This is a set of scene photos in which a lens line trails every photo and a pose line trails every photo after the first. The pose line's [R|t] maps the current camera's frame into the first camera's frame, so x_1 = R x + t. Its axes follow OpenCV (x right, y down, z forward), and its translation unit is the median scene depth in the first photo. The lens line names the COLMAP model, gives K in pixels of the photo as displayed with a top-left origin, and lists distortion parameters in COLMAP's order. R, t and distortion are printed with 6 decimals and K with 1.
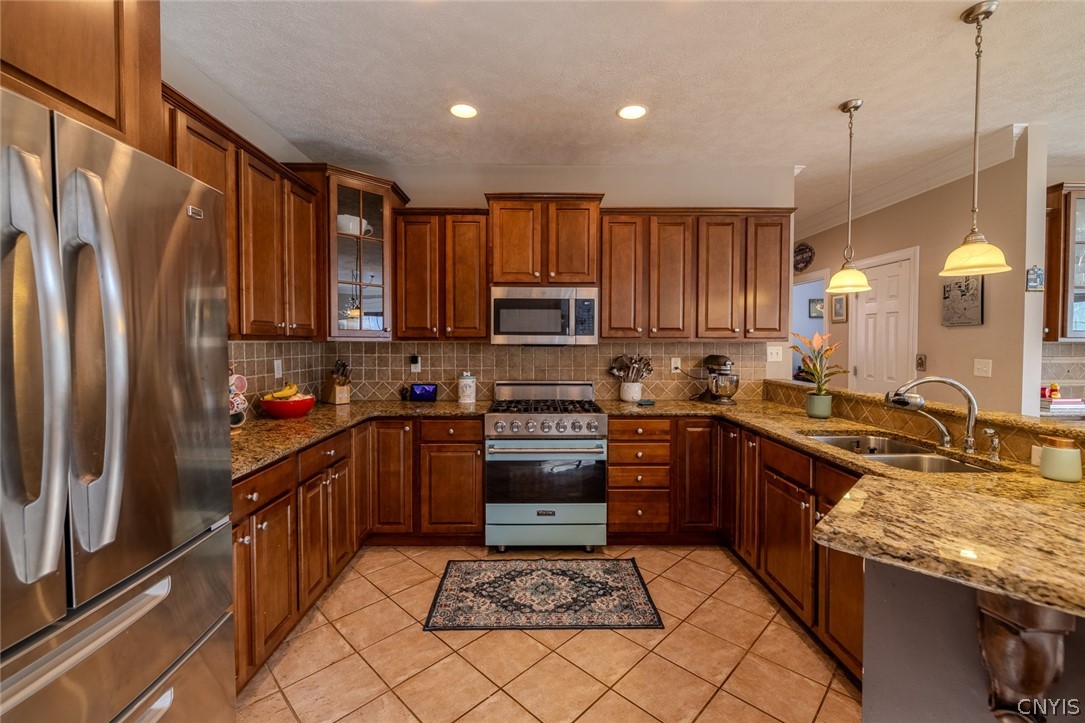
lens RADIAL K [[457.7, 0, 539.7], [0, 457.7, 354.5], [0, 0, 1]] dist [0.001101, 0.000054]
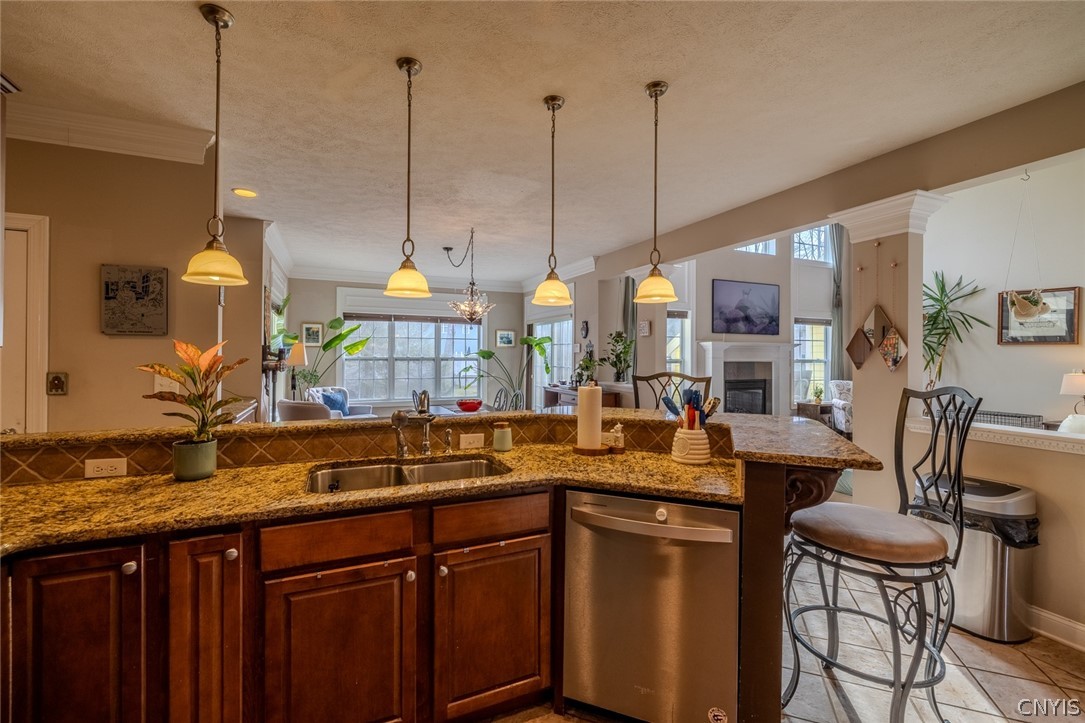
lens RADIAL K [[457.7, 0, 539.7], [0, 457.7, 354.5], [0, 0, 1]] dist [0.001101, 0.000054]
pose [[-0.411532, -0.002843, 0.911391, -0.128126], [0.017278, 0.999791, 0.010920, -0.024668], [-0.911231, 0.020241, -0.411397, 0.686703]]
